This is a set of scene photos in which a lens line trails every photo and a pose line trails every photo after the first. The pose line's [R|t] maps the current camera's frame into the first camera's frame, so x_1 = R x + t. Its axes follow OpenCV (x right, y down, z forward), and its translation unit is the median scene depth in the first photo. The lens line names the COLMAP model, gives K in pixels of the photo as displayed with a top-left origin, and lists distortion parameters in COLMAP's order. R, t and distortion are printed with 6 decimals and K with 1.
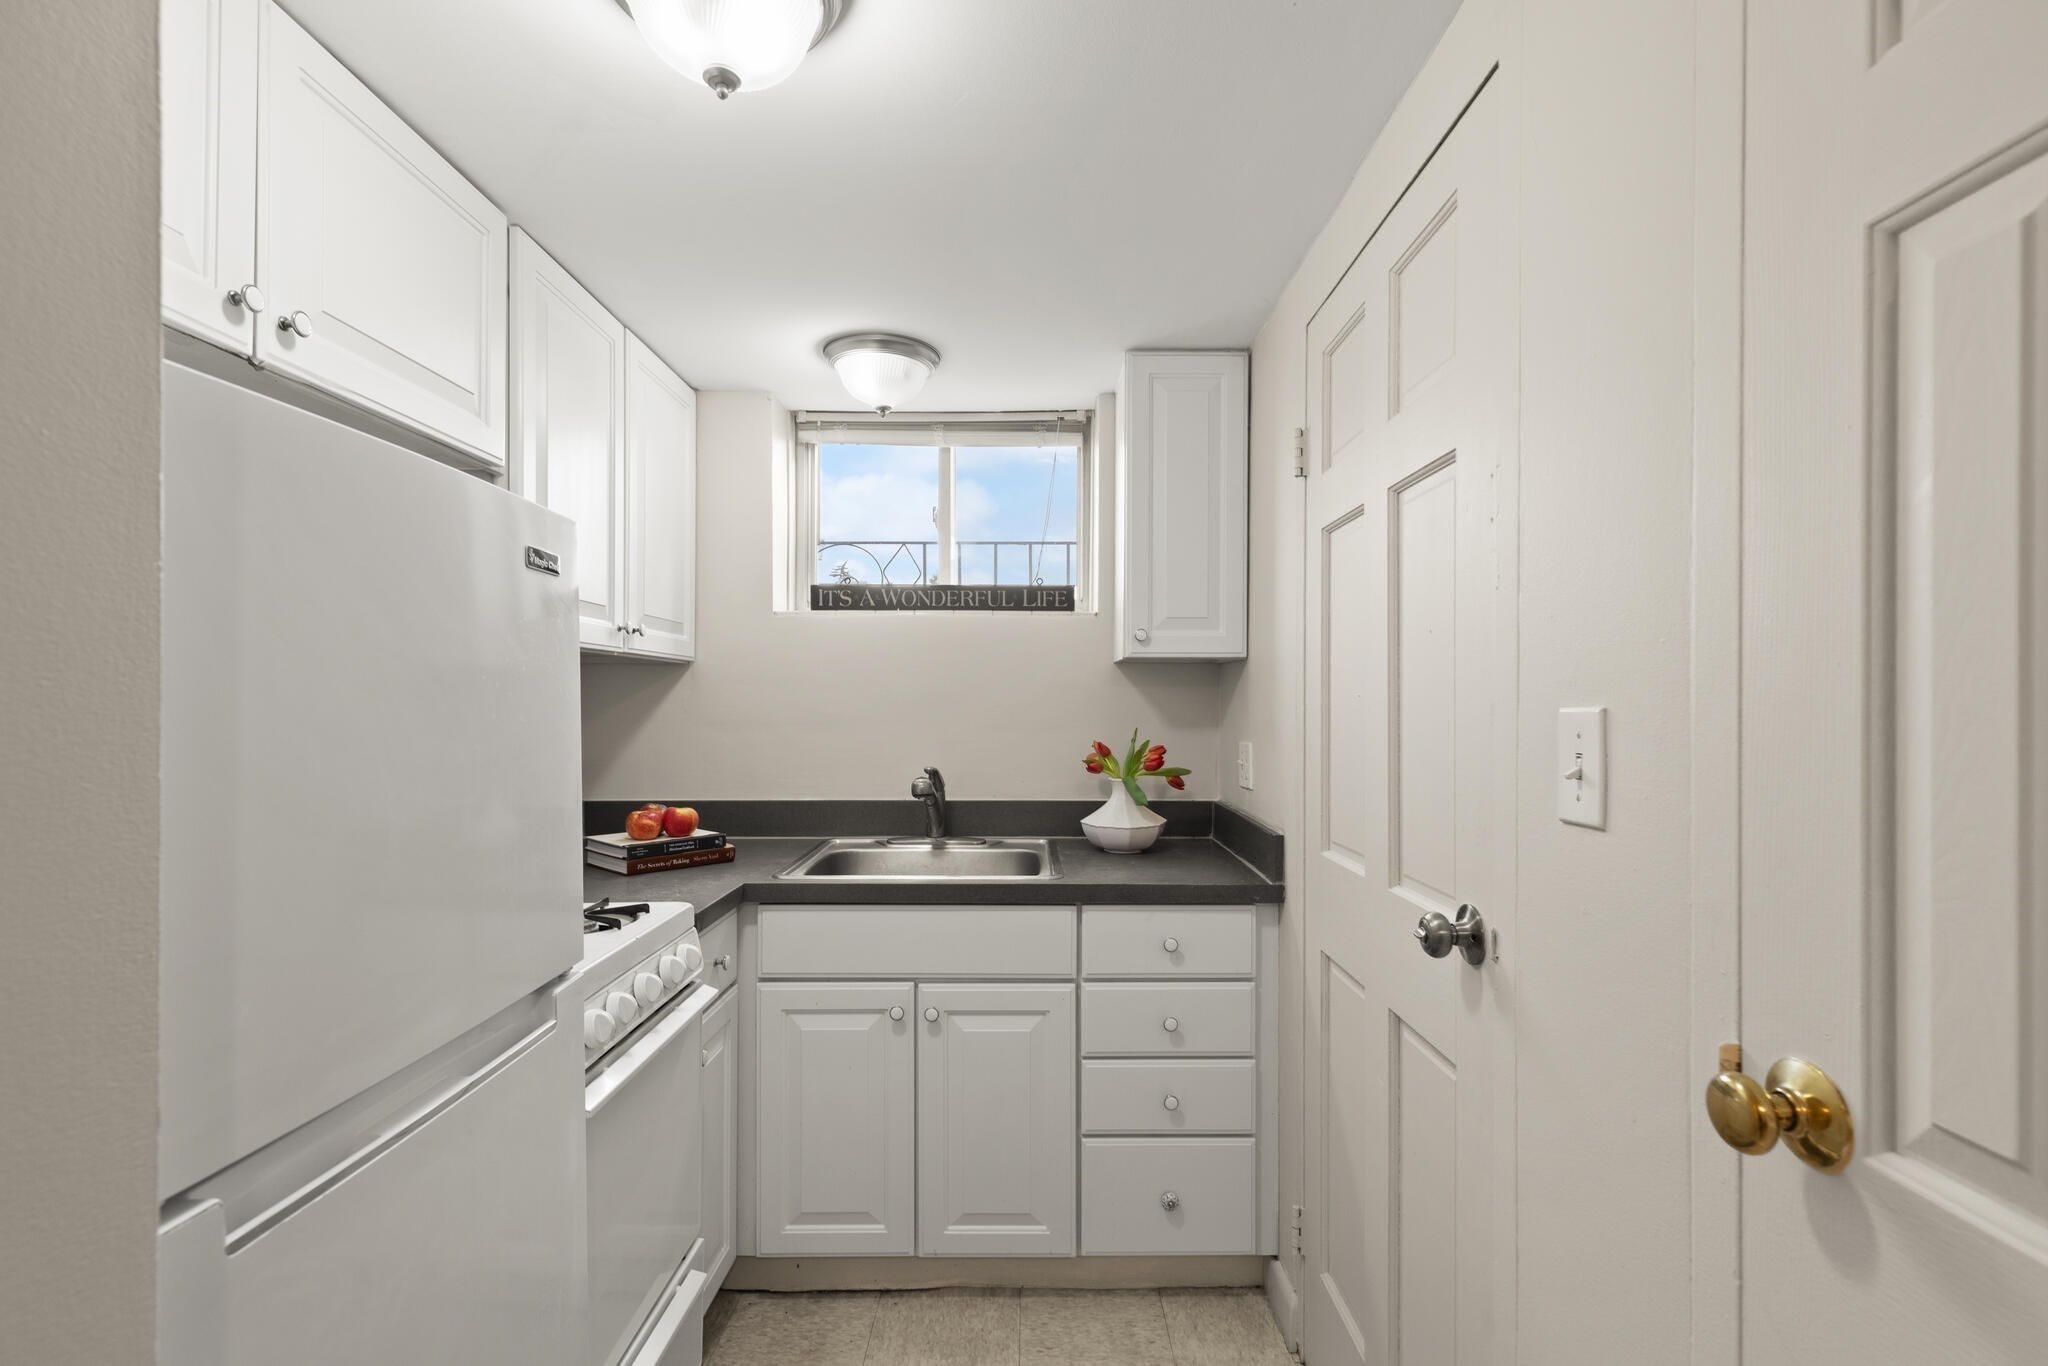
lens RADIAL K [[932.2, 0, 1025.7], [0, 932.2, 703.4], [0, 0, 1]] dist [0.005565, -0.001130]
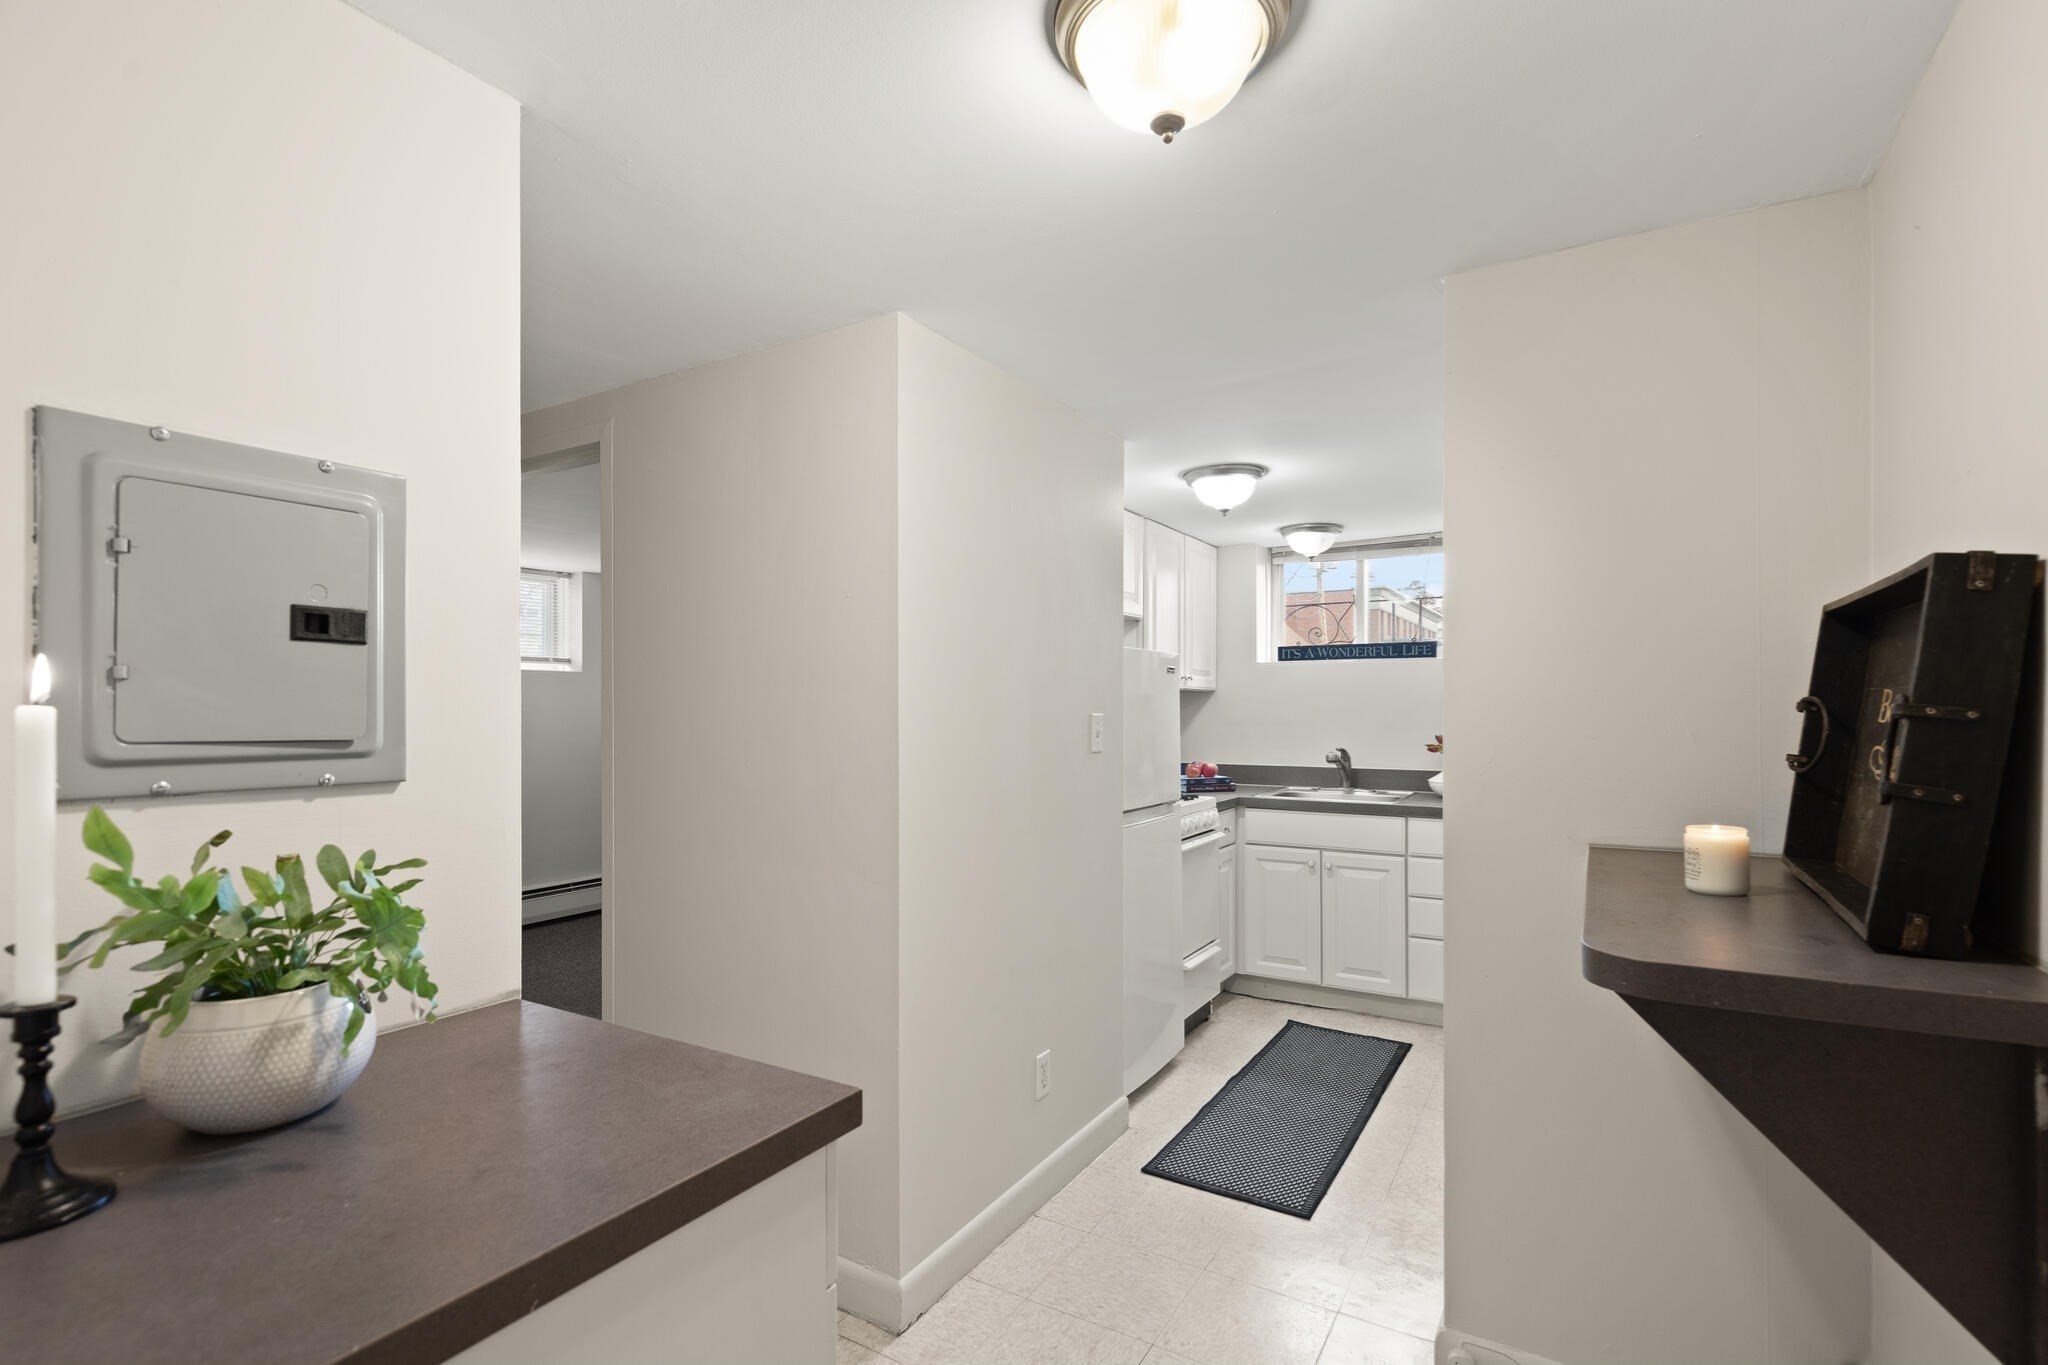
lens RADIAL K [[932.2, 0, 1025.7], [0, 932.2, 702.9], [0, 0, 1]] dist [0.005565, -0.001130]
pose [[0.855733, -0.003655, -0.517404, 0.343394], [0.000582, 0.999981, -0.006102, -0.009319], [0.517417, 0.004921, 0.855720, -0.959781]]
